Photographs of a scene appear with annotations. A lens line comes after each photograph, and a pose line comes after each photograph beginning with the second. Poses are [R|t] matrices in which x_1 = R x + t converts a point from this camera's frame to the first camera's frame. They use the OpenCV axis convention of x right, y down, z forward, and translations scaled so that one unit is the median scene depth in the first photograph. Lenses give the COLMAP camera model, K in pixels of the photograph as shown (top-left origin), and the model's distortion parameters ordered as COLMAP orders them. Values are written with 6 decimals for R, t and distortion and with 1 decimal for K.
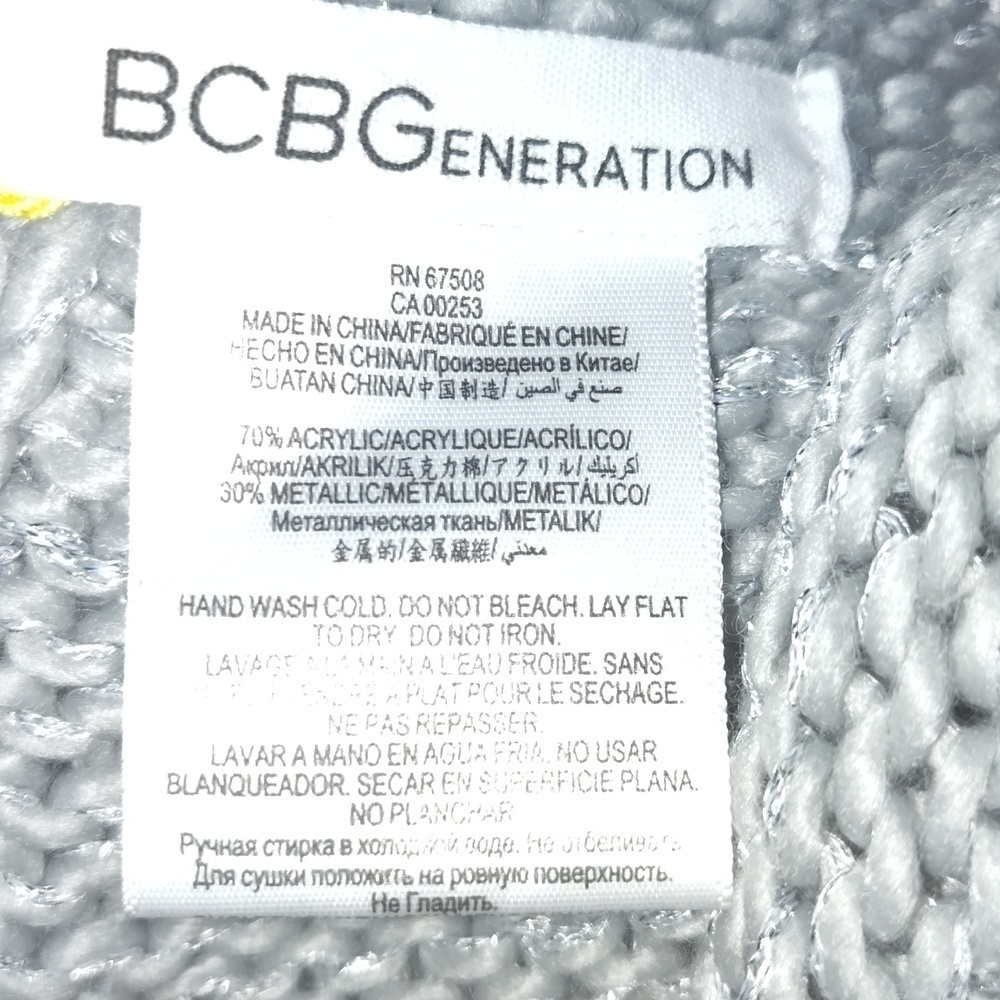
lens RADIAL K [[1500.5, 0, 532.6], [0, 1500.5, 500.1], [0, 0, 1]] dist [0.026948, -0.187655]
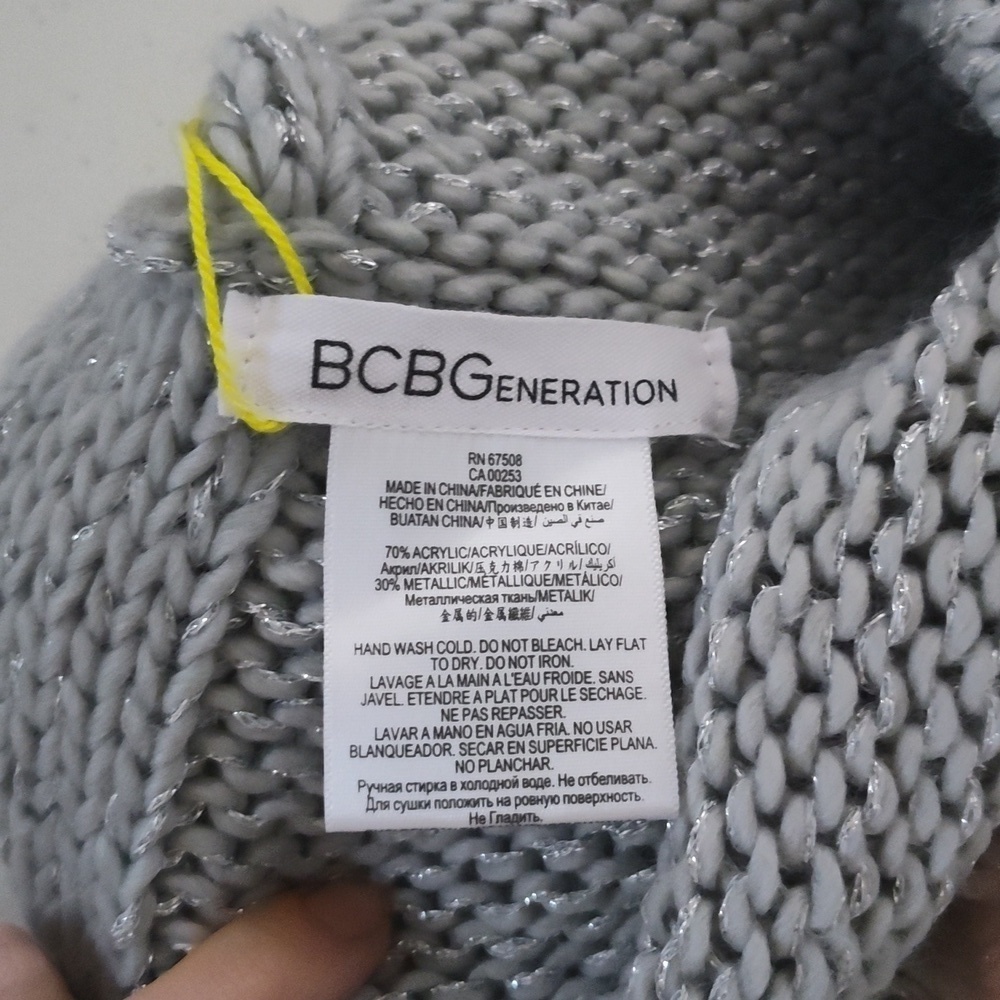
lens RADIAL K [[1025.7, 0, 500.0], [0, 1025.7, 500.0], [0, 0, 1]] dist [0.164294, -0.004170]
pose [[0.998554, -0.029464, -0.044975, -0.006555], [0.024436, 0.993795, -0.108505, 0.031097], [0.047893, 0.107249, 0.993078, -0.195697]]
